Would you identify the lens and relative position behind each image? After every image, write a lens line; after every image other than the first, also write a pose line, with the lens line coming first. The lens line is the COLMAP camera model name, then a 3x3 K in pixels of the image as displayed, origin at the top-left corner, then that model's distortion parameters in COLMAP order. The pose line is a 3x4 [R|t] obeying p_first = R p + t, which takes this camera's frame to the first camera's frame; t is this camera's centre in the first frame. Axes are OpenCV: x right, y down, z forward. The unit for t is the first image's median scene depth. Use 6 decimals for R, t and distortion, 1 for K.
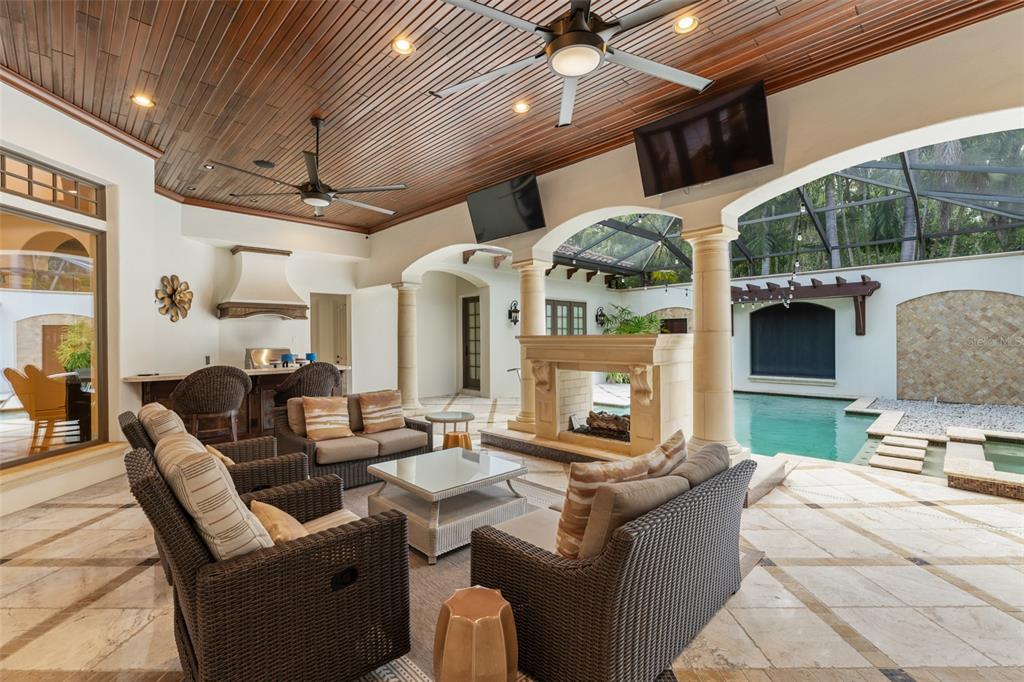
lens RADIAL K [[443.5, 0, 510.6], [0, 443.5, 339.9], [0, 0, 1]] dist [-0.000530, 0.000701]
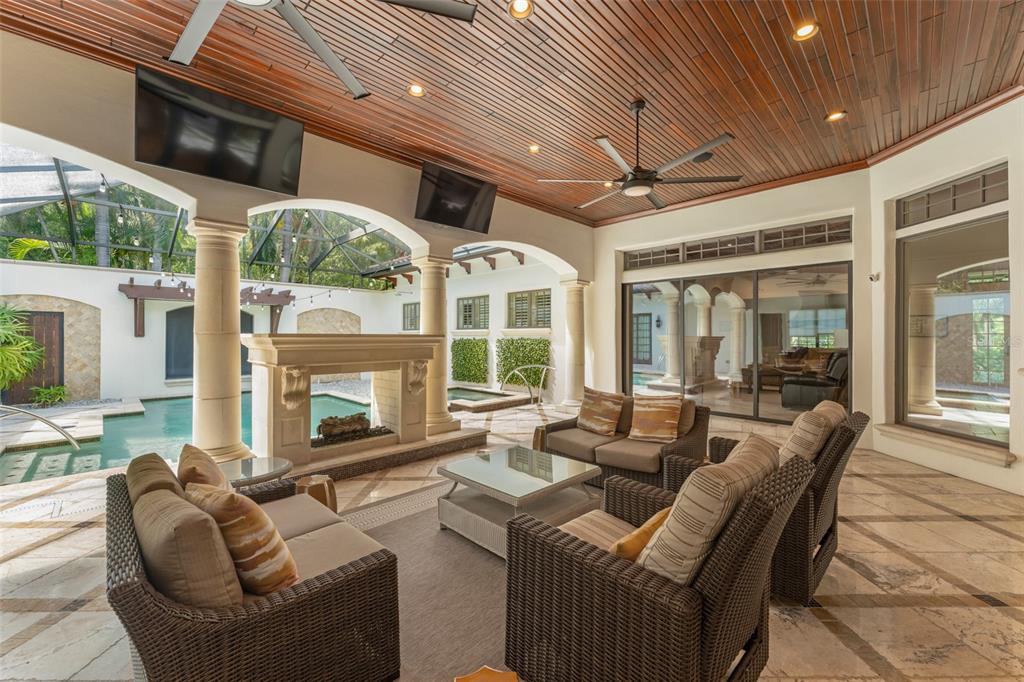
lens RADIAL K [[402.8, 0, 510.8], [0, 402.8, 335.8], [0, 0, 1]] dist [0.001377, 0.000081]
pose [[0.003016, 0.011557, 0.999929, -0.395672], [0.003948, 0.999925, -0.011569, 0.002282], [-0.999988, 0.003982, 0.002970, 0.386958]]
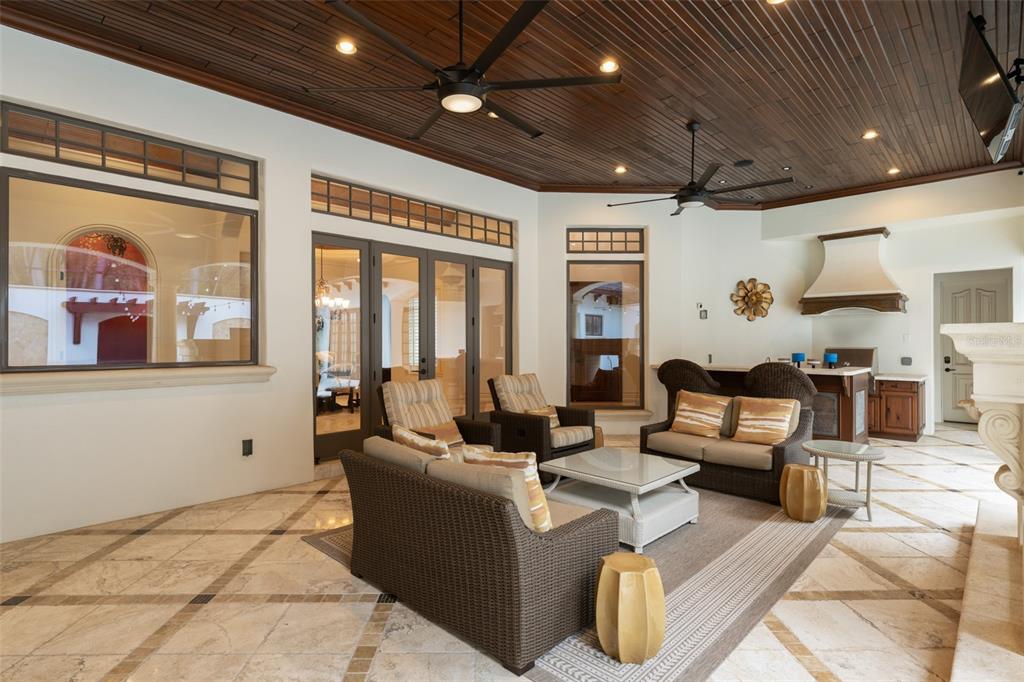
lens RADIAL K [[523.8, 0, 512.0], [0, 523.8, 341.0], [0, 0, 1]] dist [0.000141, 0.000252]
pose [[0.033645, 0.008796, -0.999395, 0.390999], [-0.004127, 0.999954, 0.008662, 0.000053], [0.999425, 0.003833, 0.033679, 0.273759]]
